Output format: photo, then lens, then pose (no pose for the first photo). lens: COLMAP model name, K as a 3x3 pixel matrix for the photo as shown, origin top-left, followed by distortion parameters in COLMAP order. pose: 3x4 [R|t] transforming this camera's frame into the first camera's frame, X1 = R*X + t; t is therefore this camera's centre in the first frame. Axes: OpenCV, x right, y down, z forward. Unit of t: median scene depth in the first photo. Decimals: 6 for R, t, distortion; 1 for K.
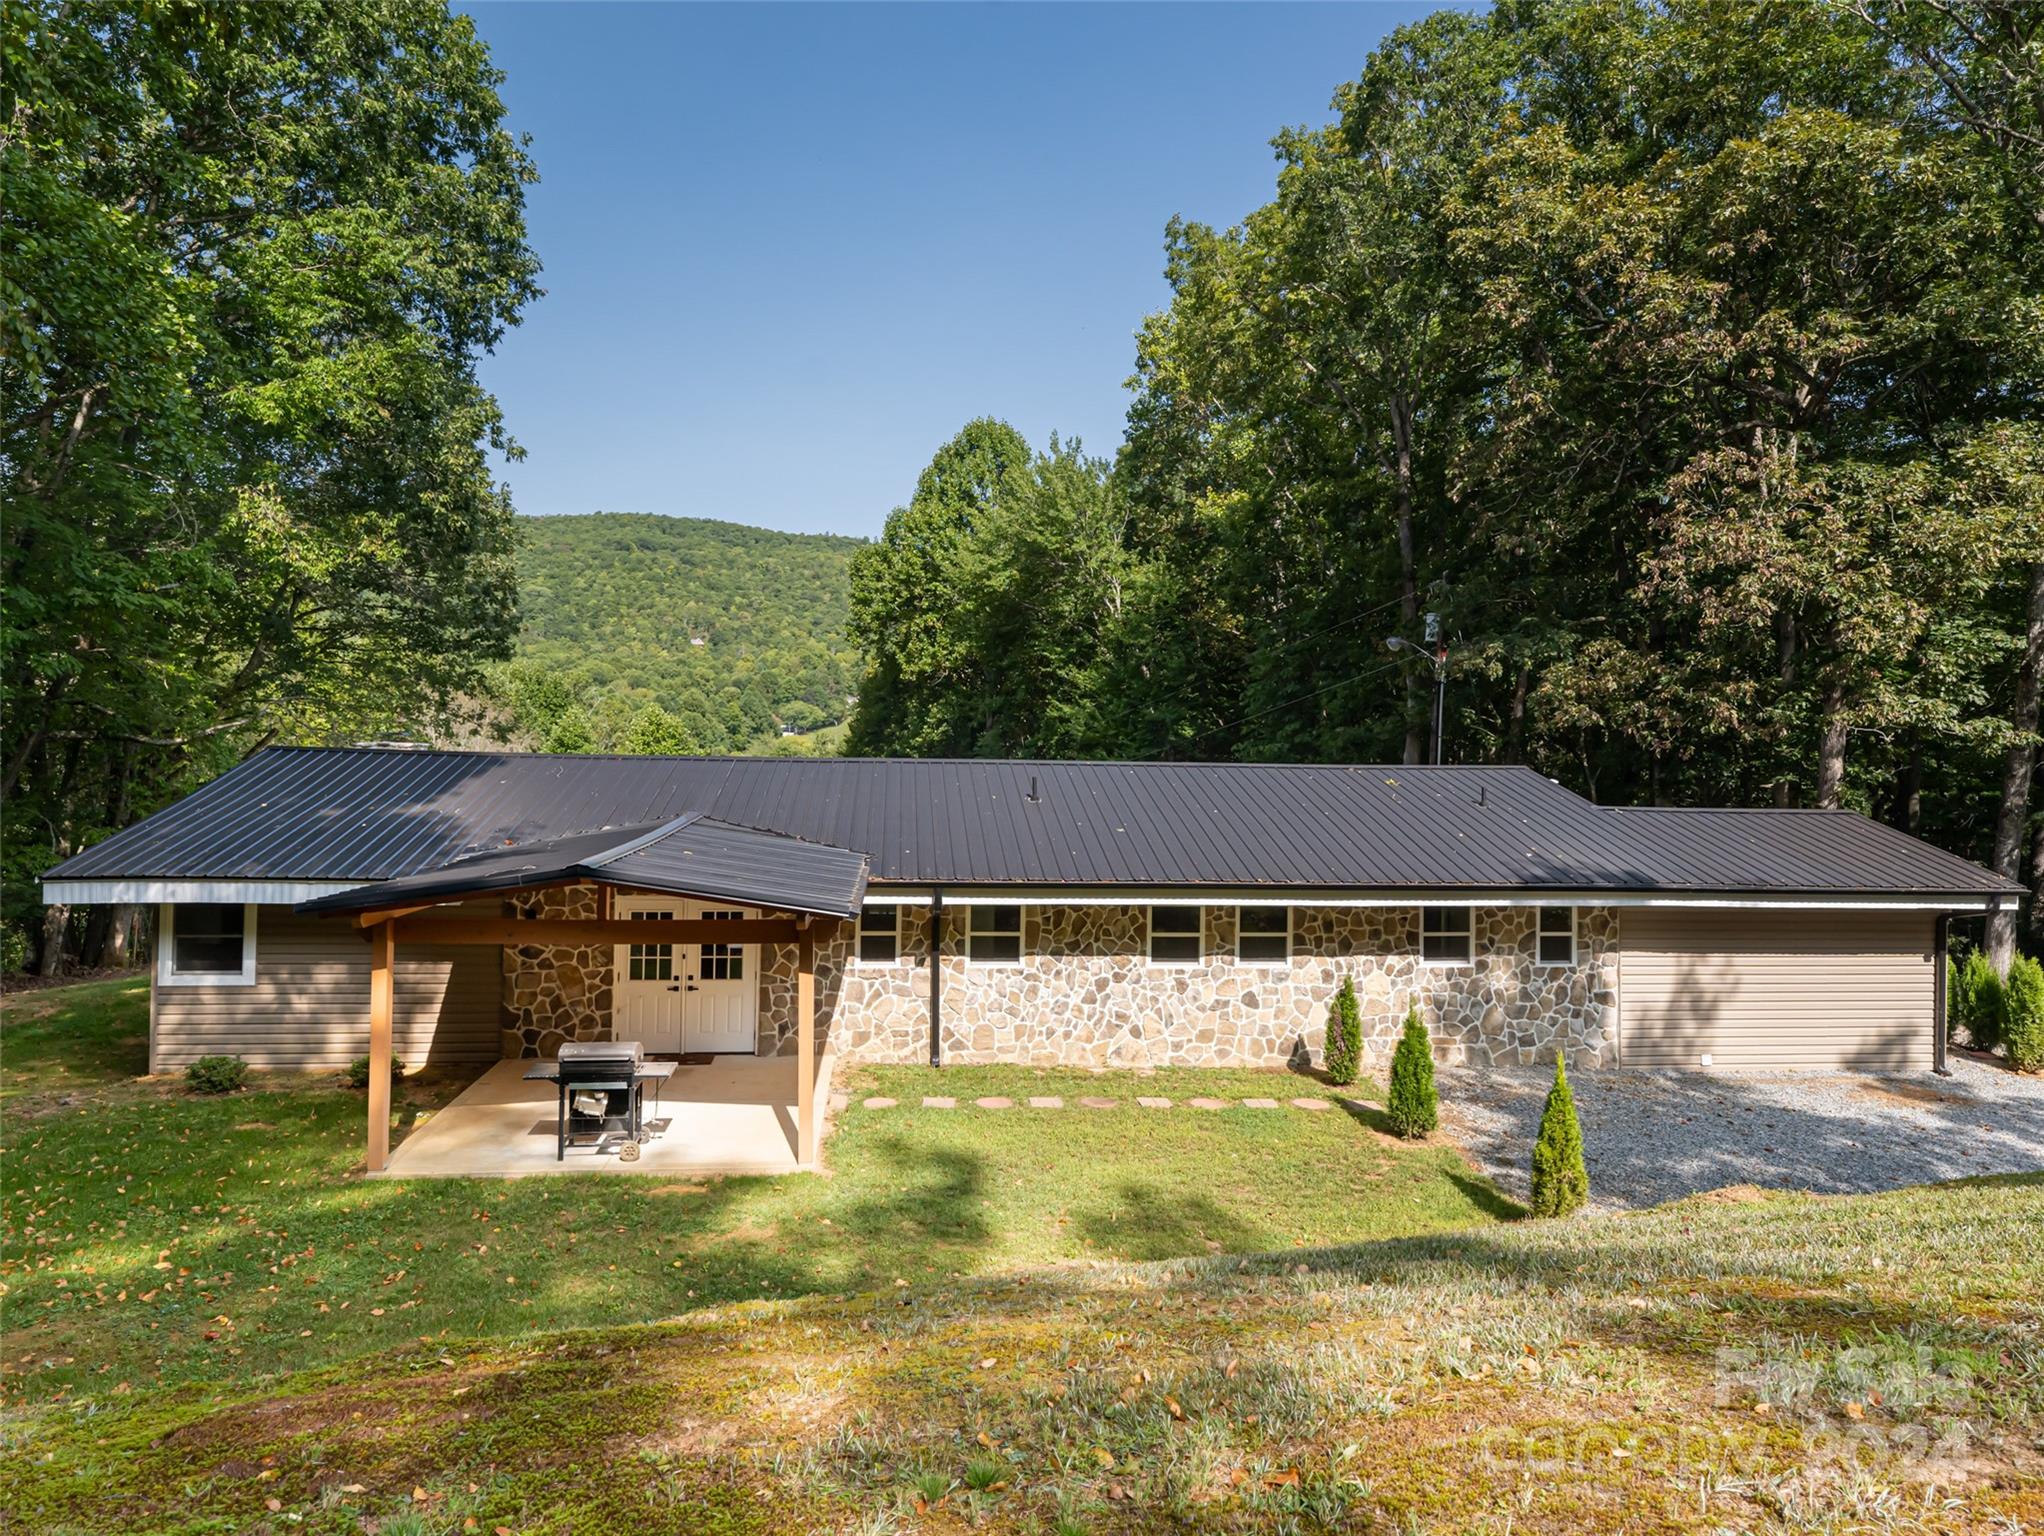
lens RADIAL K [[1253.9, 0, 1026.1], [0, 1253.9, 709.9], [0, 0, 1]] dist [0.008062, 0.002920]
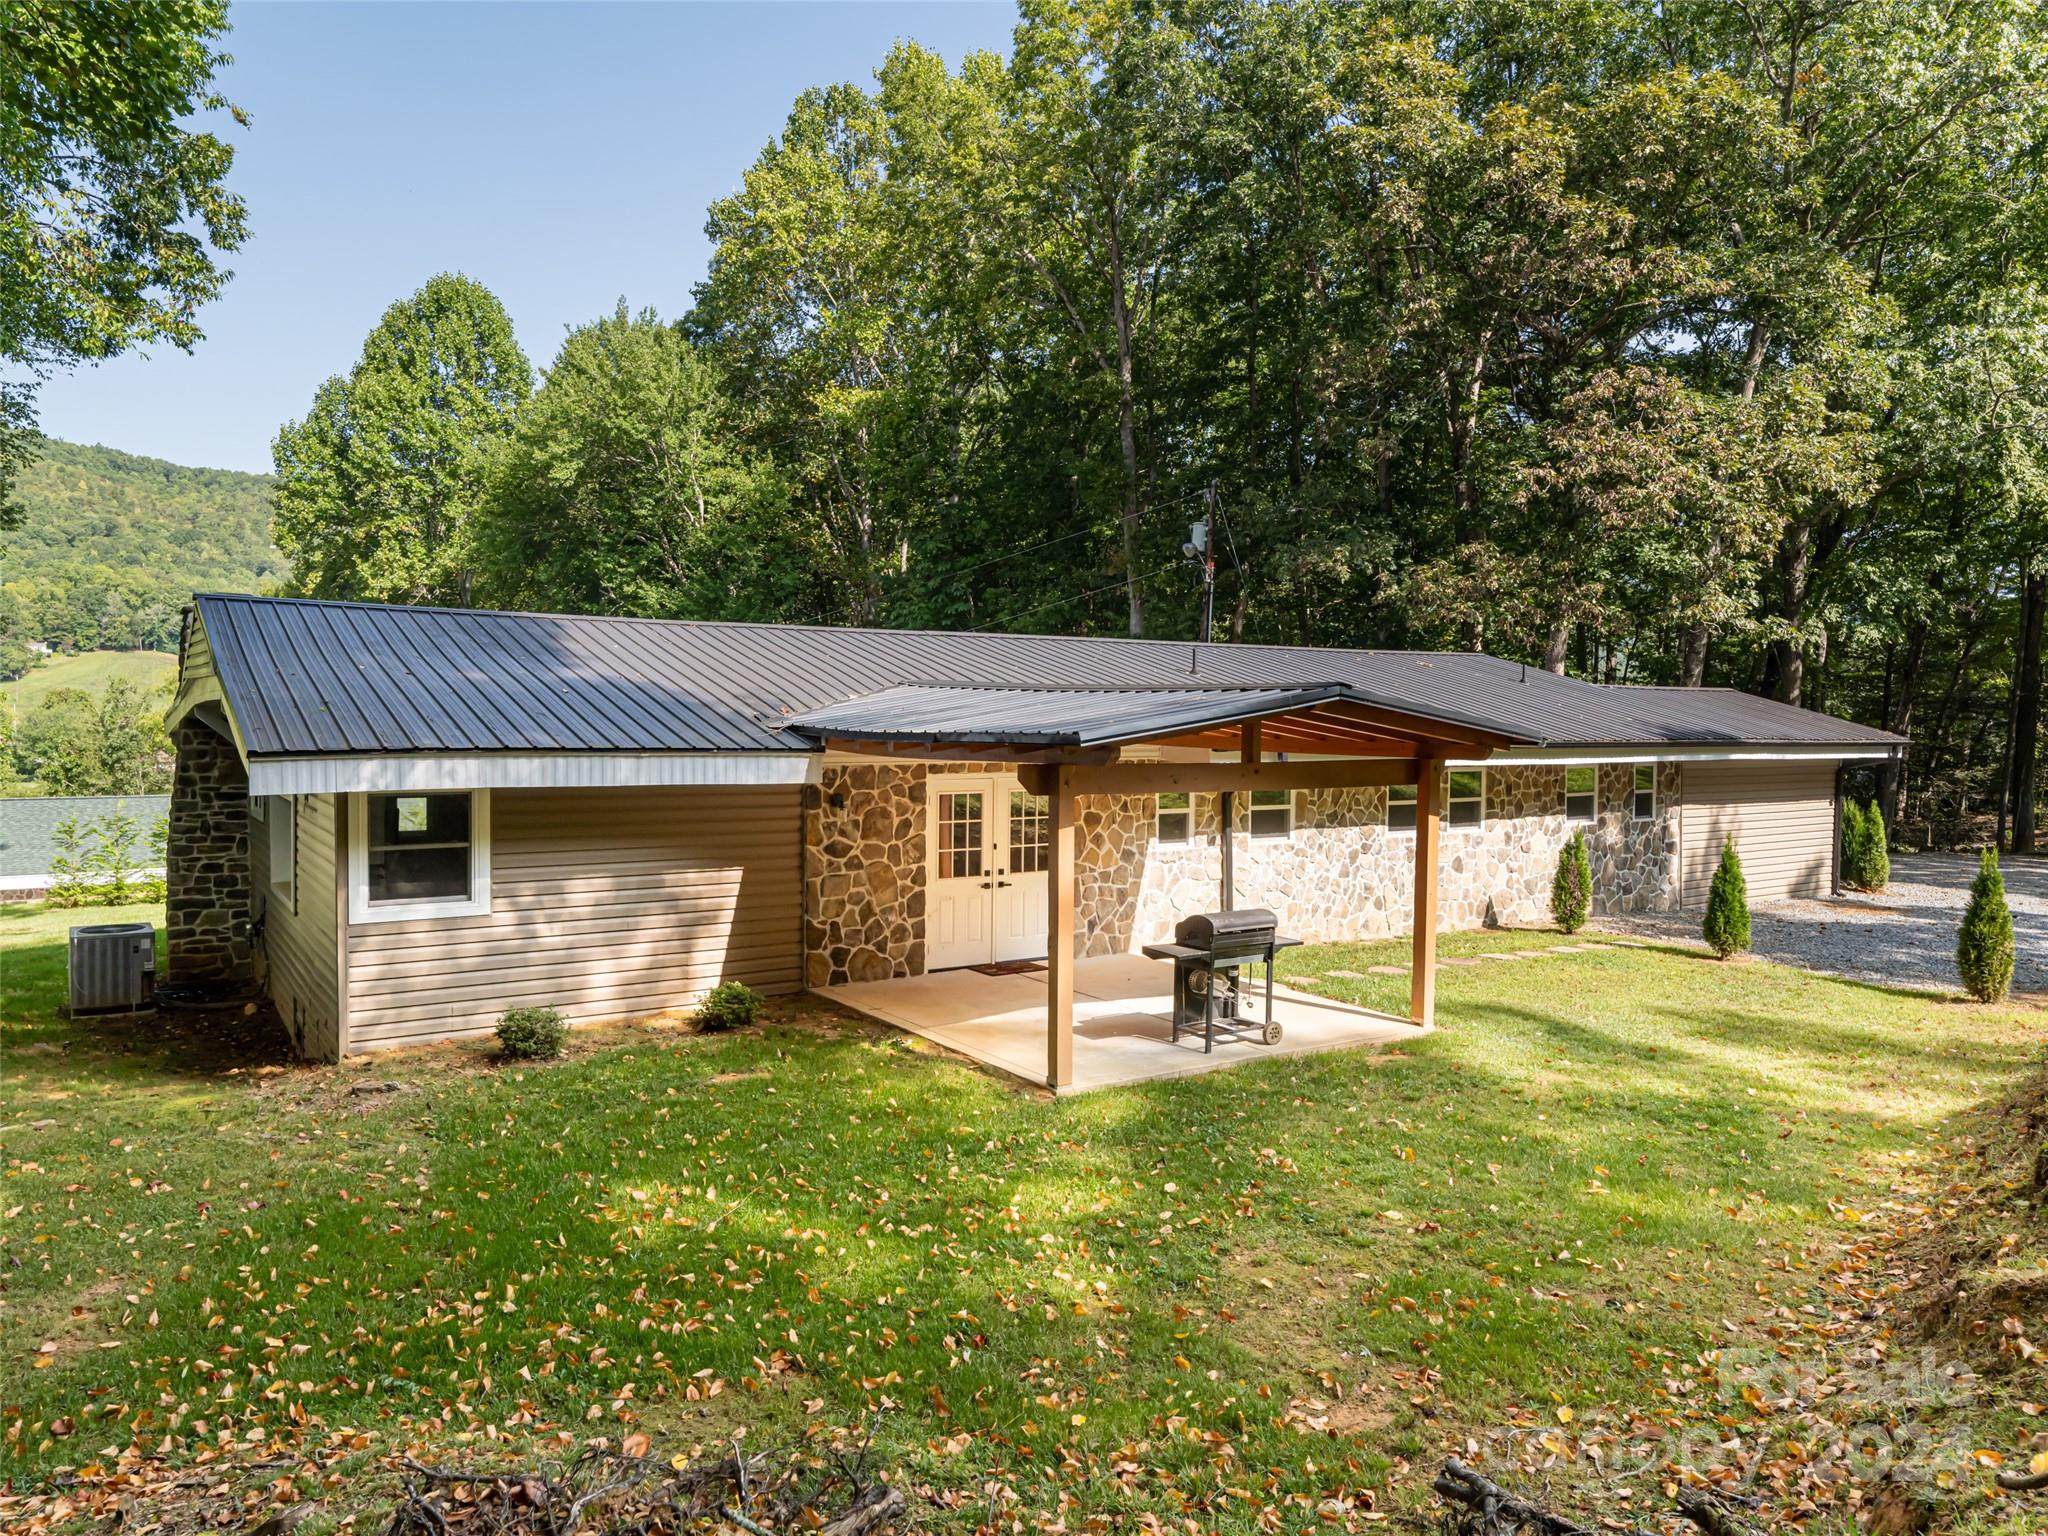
lens RADIAL K [[1401.5, 0, 966.0], [0, 1401.5, 740.1], [0, 0, 1]] dist [-0.001111, 0.003808]
pose [[0.892558, -0.018462, 0.450555, -0.681088], [-0.004929, 0.998702, 0.050689, 0.078154], [-0.450906, -0.047464, 0.891309, 0.188885]]
